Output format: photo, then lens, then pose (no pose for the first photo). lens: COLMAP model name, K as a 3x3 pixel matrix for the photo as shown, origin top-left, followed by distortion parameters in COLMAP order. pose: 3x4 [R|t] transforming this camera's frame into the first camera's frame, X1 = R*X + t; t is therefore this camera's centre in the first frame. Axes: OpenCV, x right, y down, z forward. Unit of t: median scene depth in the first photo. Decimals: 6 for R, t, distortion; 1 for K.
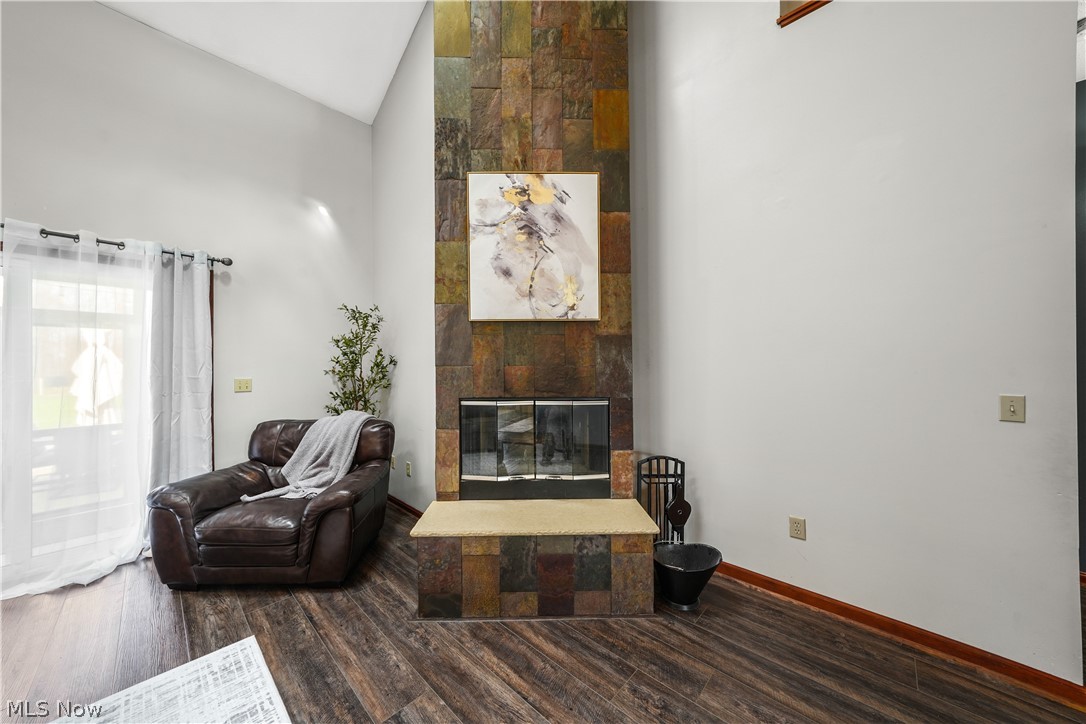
lens RADIAL K [[375.0, 0, 538.9], [0, 375.0, 361.1], [0, 0, 1]] dist [-0.009948, -0.000147]
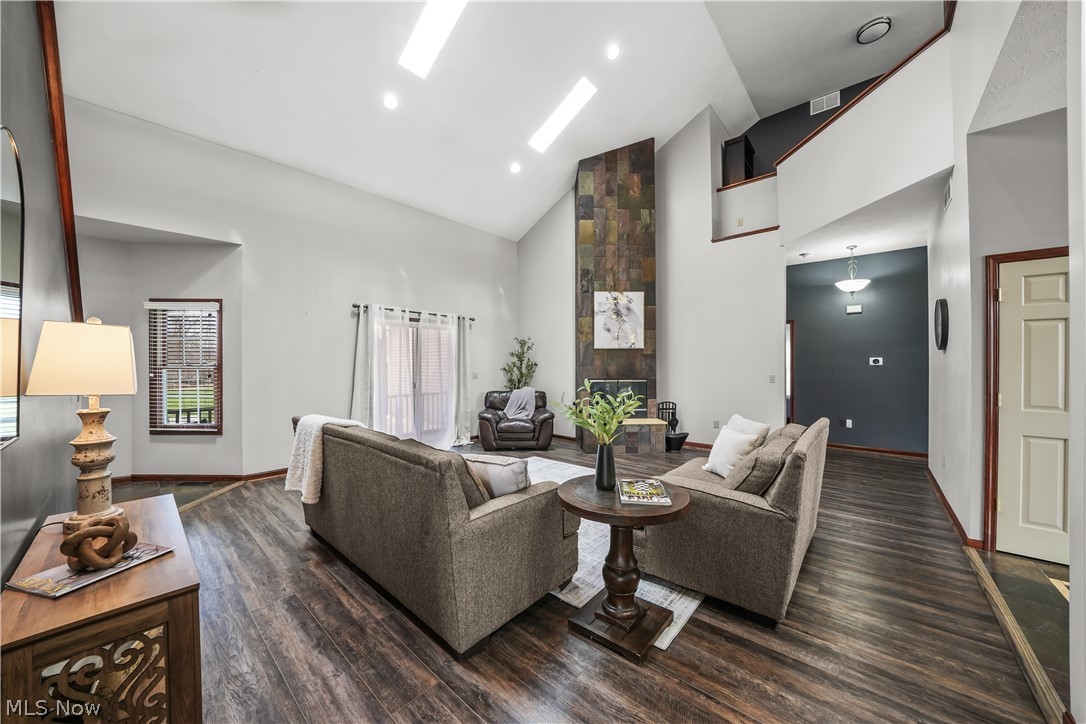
lens RADIAL K [[375.0, 0, 546.1], [0, 375.0, 368.7], [0, 0, 1]] dist [-0.009948, -0.000147]
pose [[0.999207, -0.000738, 0.039813, -0.615250], [0.000106, 0.999874, 0.015880, -0.011948], [-0.039820, -0.015863, 0.999081, -1.555196]]
